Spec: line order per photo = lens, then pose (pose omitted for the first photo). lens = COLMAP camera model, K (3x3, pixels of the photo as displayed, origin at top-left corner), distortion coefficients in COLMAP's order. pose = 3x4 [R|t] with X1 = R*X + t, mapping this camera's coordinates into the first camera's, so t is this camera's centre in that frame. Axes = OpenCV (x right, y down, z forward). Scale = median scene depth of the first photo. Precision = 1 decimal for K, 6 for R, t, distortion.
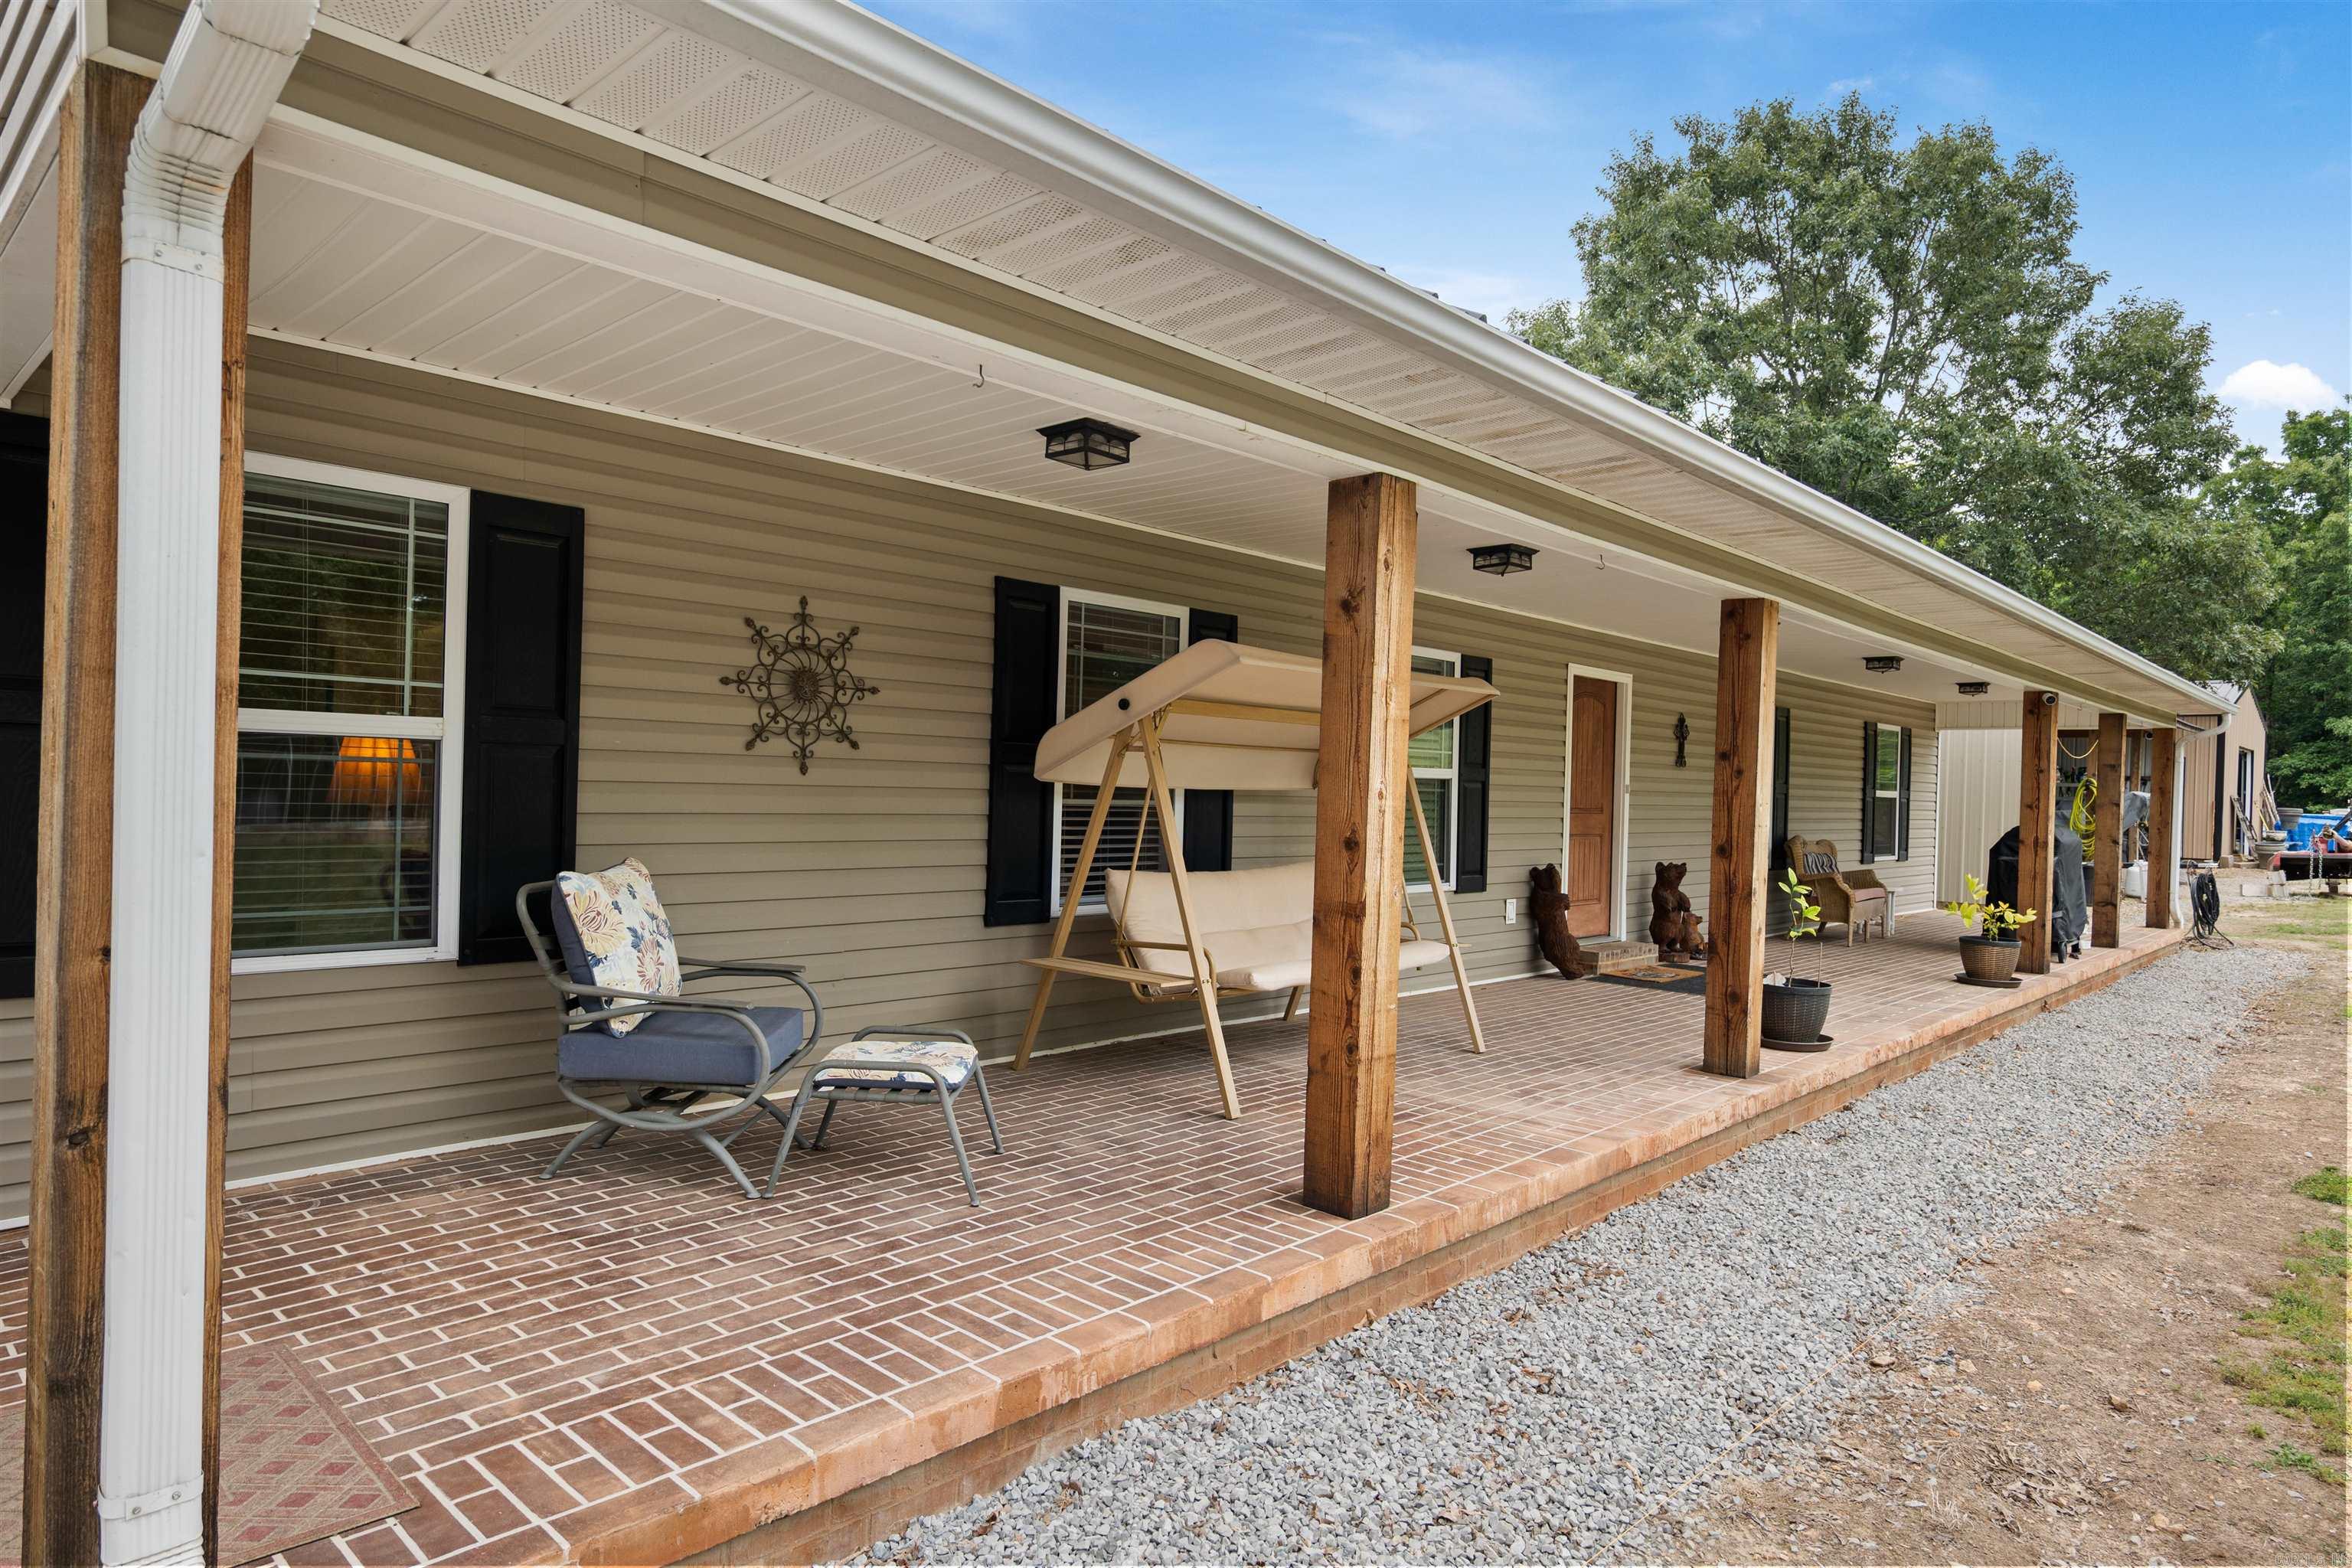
lens RADIAL K [[1371.4, 0, 1176.0], [0, 1371.4, 784.0], [0, 0, 1]] dist [0.000003, -0.000039]
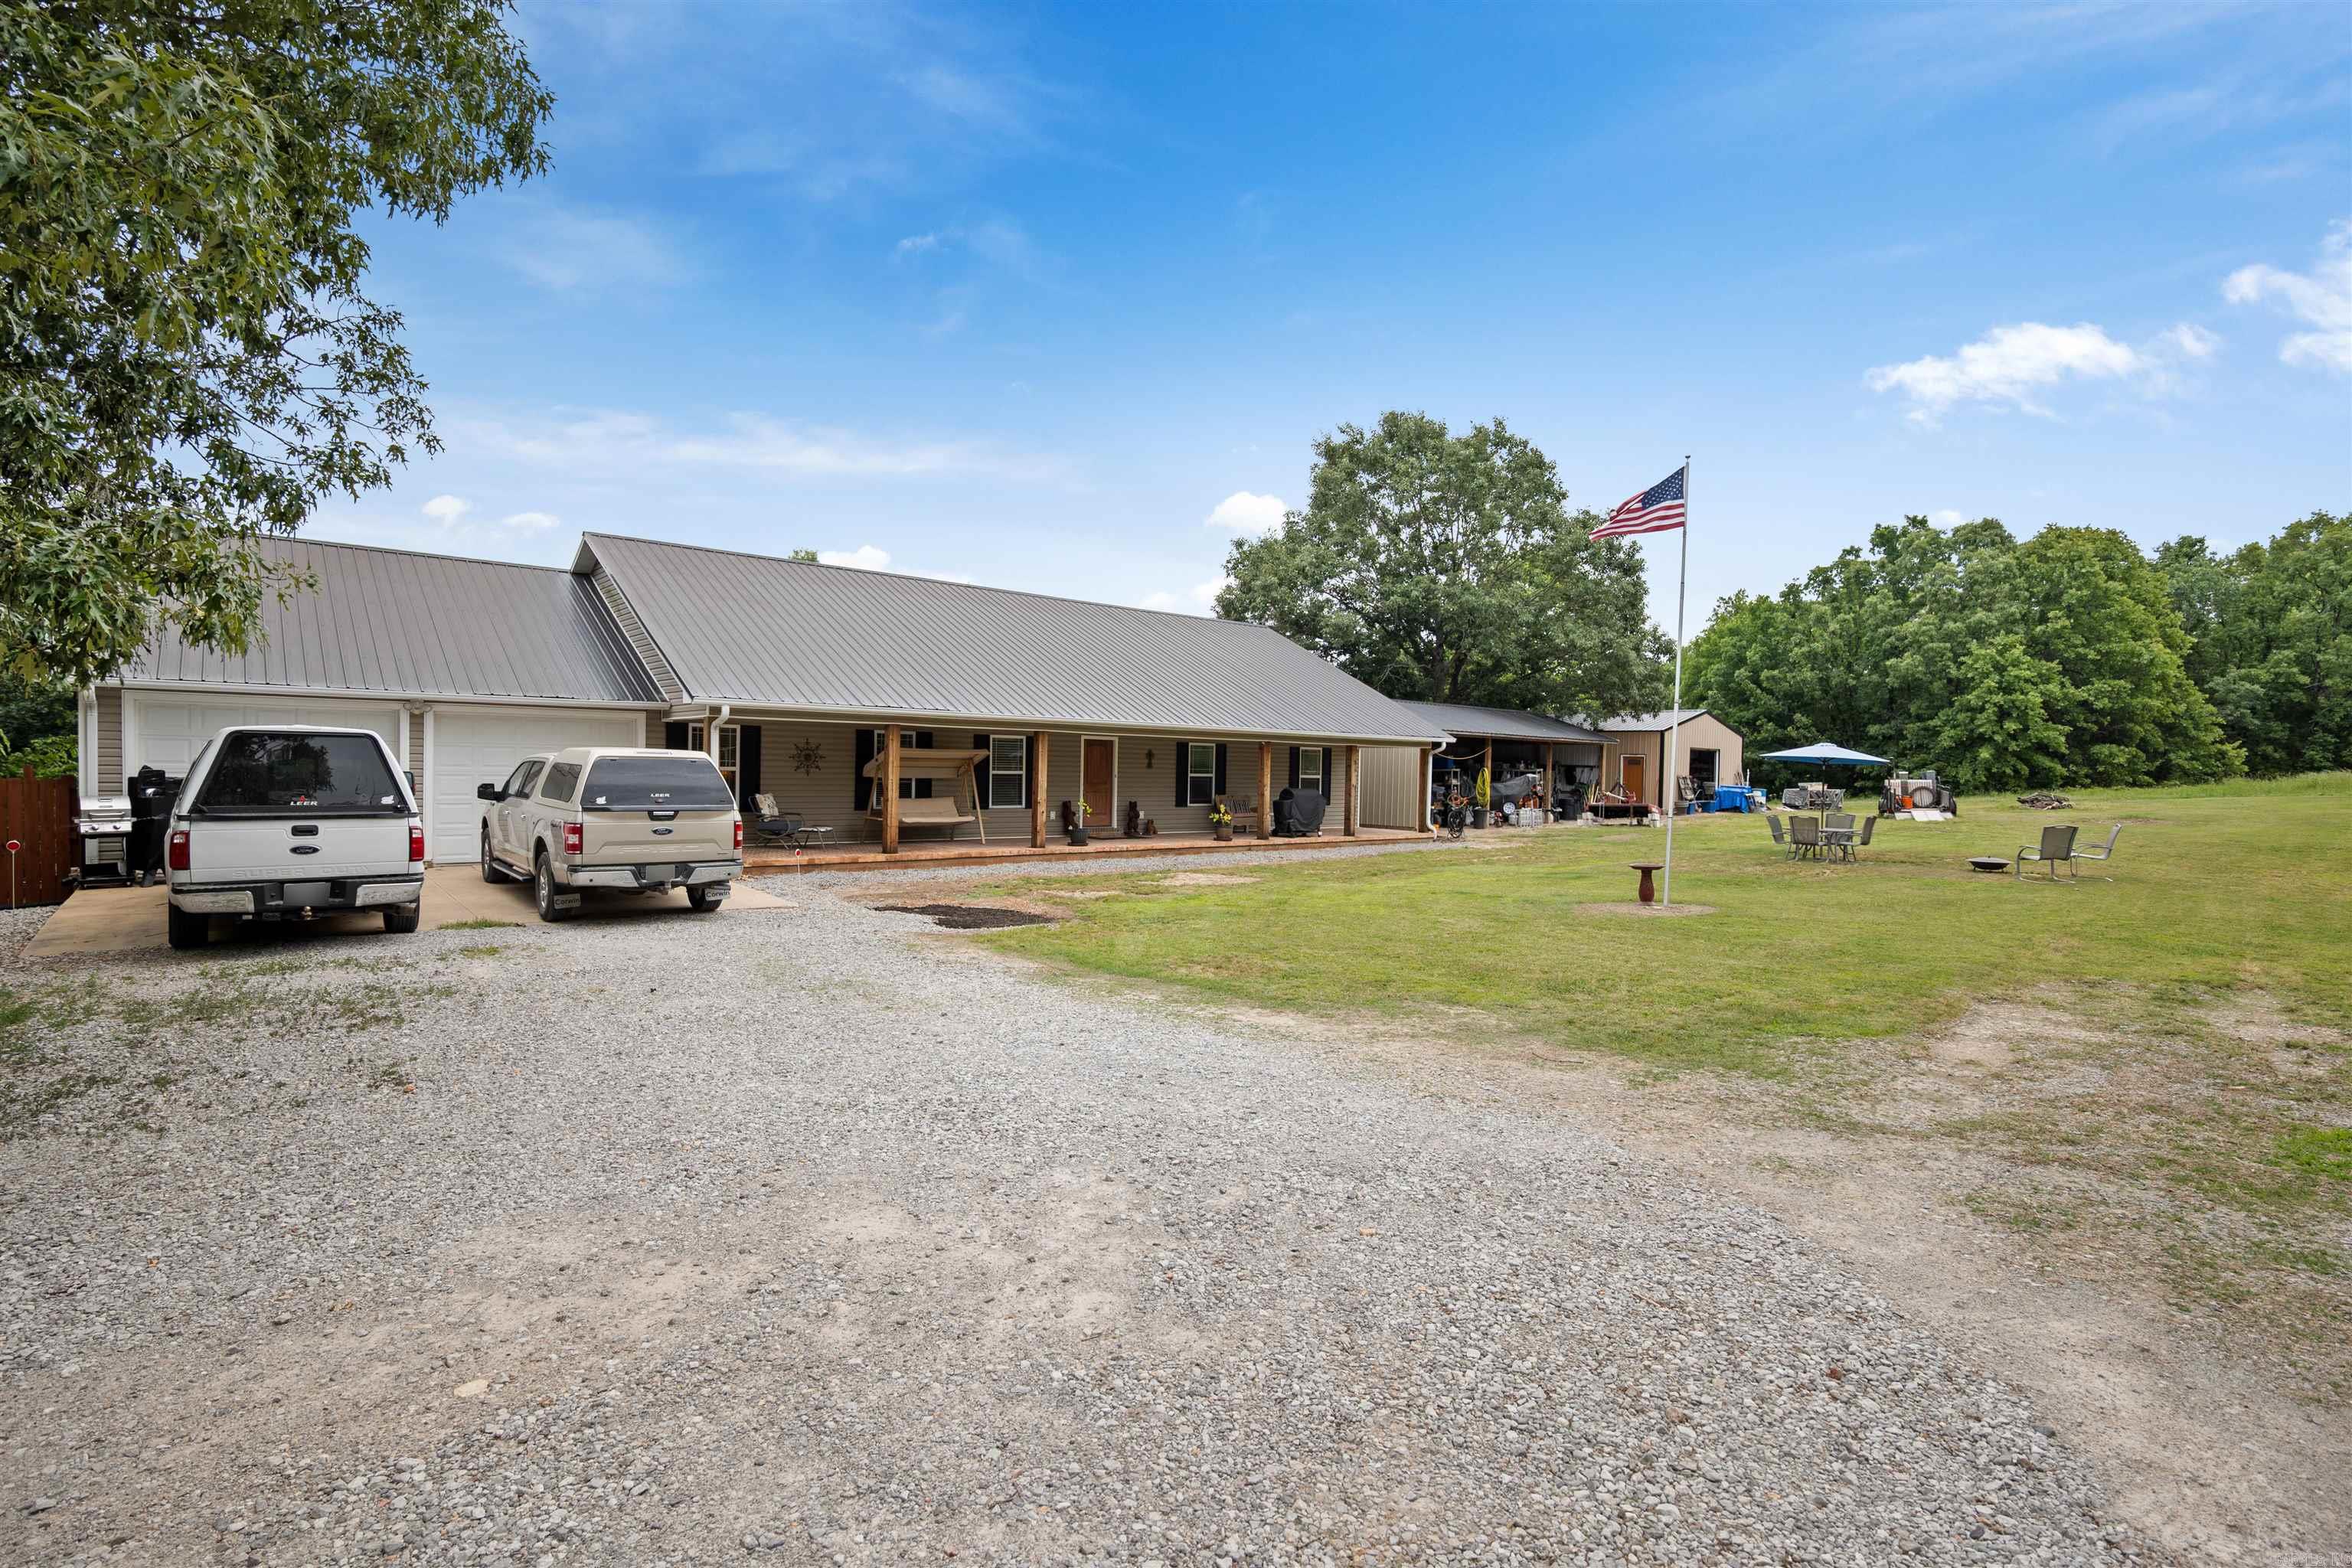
lens RADIAL K [[1093.4, 0, 1185.3], [0, 1093.4, 791.8], [0, 0, 1]] dist [-0.019332, 0.001572]
pose [[0.995300, -0.004731, -0.096724, 1.179112], [0.006761, 0.999763, 0.020678, -0.016905], [0.096603, -0.021235, 0.995096, -2.228507]]
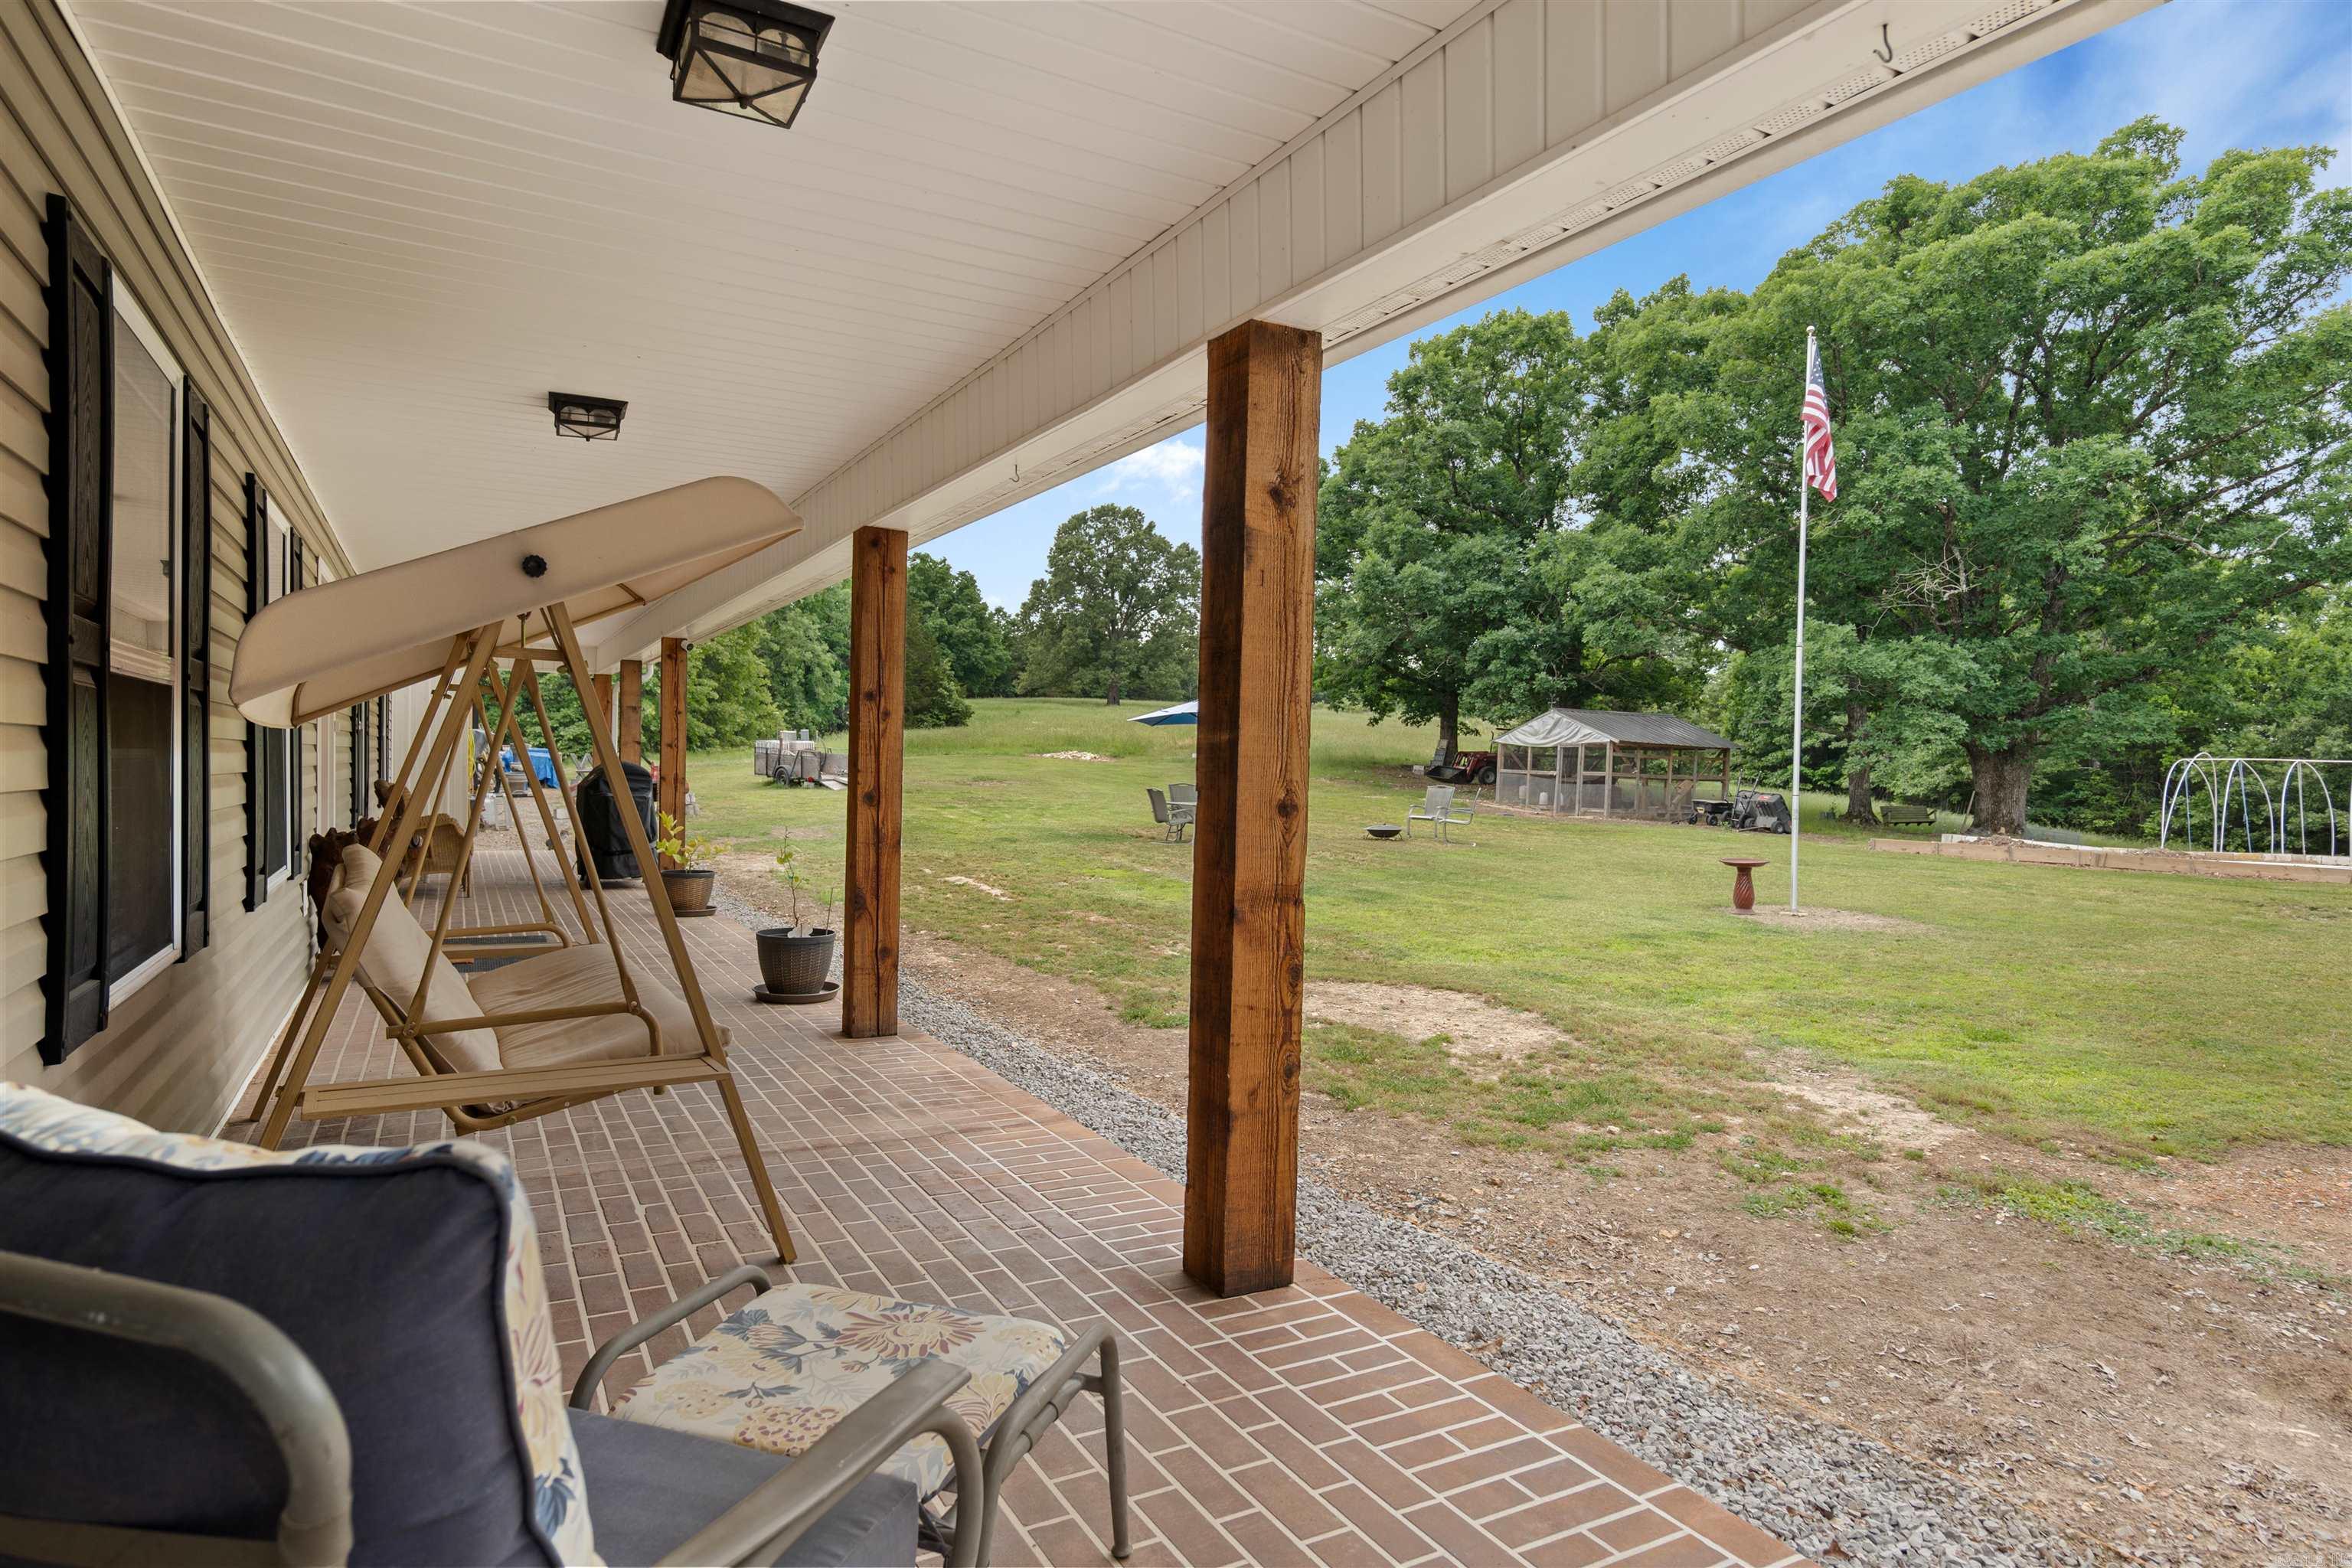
lens RADIAL K [[1294.0, 0, 1171.3], [0, 1294.0, 796.8], [0, 0, 1]] dist [-0.001648, -0.000080]
pose [[0.306578, -0.045502, 0.950757, -0.375626], [-0.010807, 0.998626, 0.051278, 0.000419], [-0.951784, -0.025995, 0.305665, 0.541419]]
